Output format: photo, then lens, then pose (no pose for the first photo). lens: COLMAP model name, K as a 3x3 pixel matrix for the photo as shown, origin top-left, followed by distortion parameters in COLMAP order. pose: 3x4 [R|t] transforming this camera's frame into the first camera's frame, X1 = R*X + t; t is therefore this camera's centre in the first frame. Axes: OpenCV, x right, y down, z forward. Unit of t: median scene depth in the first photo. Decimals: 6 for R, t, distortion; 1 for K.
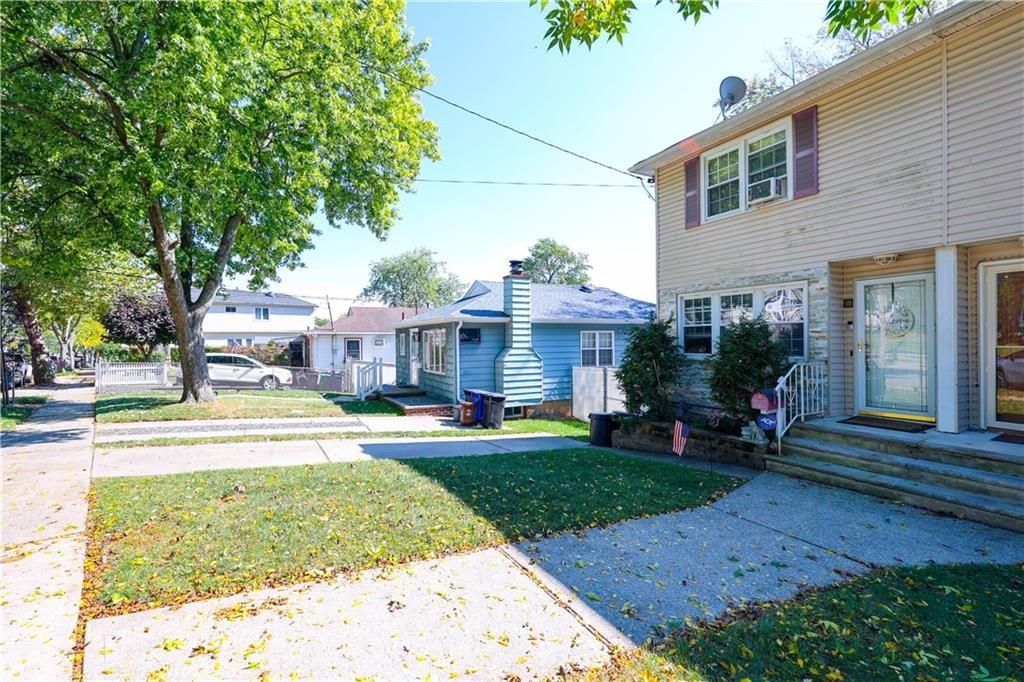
lens RADIAL K [[451.3, 0, 507.4], [0, 451.3, 340.6], [0, 0, 1]] dist [0.003382, -0.000469]
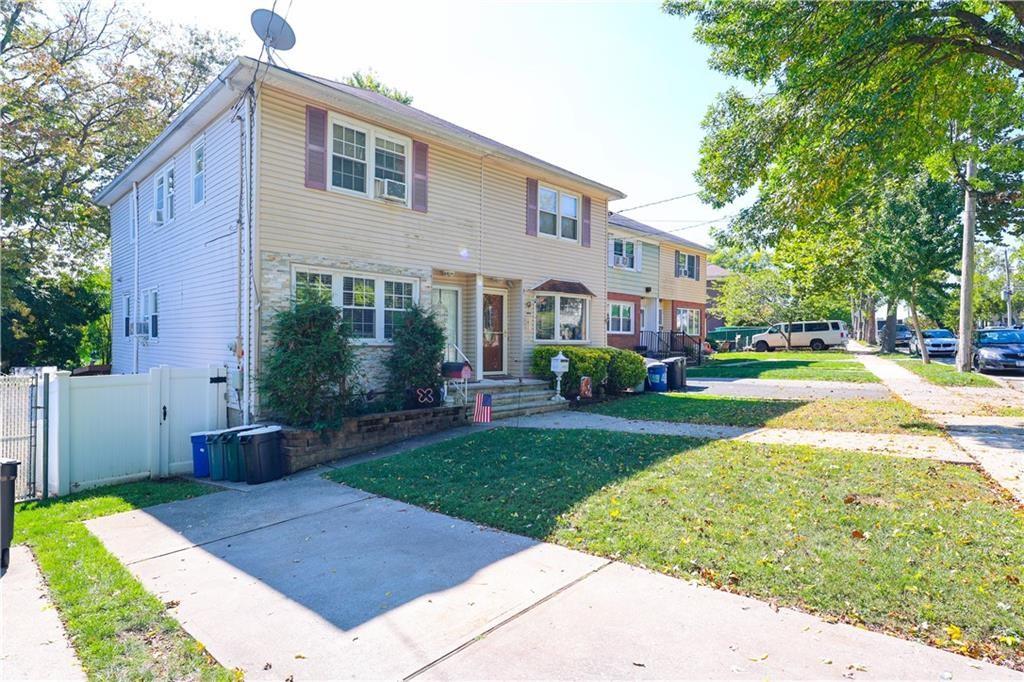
lens RADIAL K [[549.3, 0, 507.8], [0, 549.3, 344.5], [0, 0, 1]] dist [0.007234, 0.000034]
pose [[-0.313396, -0.001347, 0.949622, -0.716908], [-0.006273, 0.999980, -0.000652, 0.042089], [-0.949602, -0.006162, -0.313398, 1.027954]]
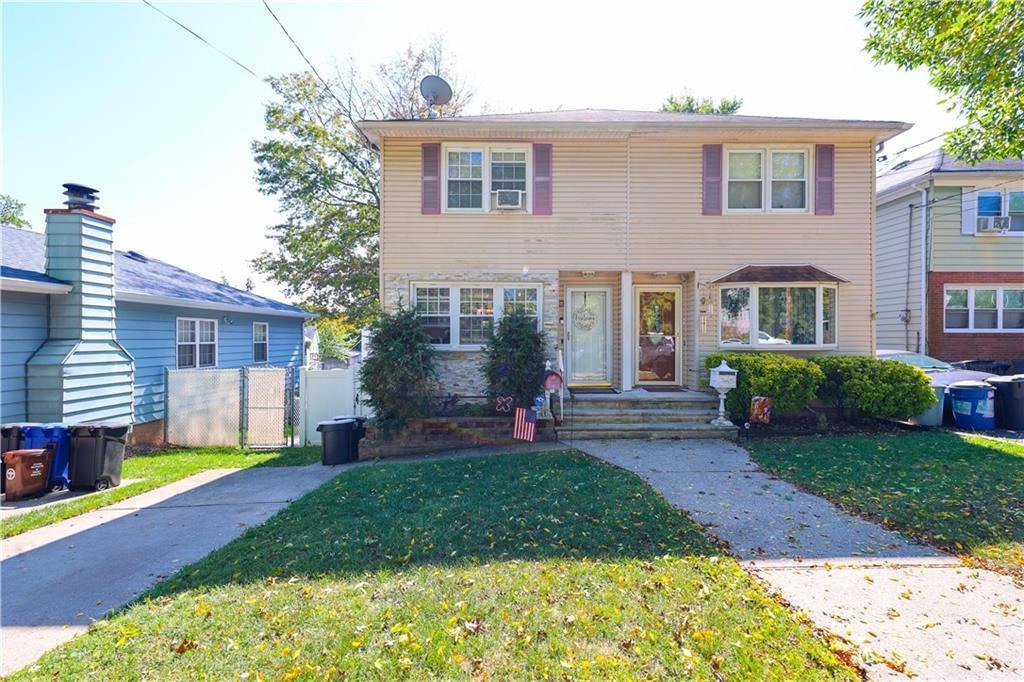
lens RADIAL K [[451.3, 0, 511.2], [0, 451.3, 340.6], [0, 0, 1]] dist [0.003382, -0.000469]
pose [[0.455455, 0.004300, 0.890248, -0.390352], [-0.005702, 0.999982, -0.001913, 0.023191], [-0.890241, -0.004205, 0.455471, 0.424769]]
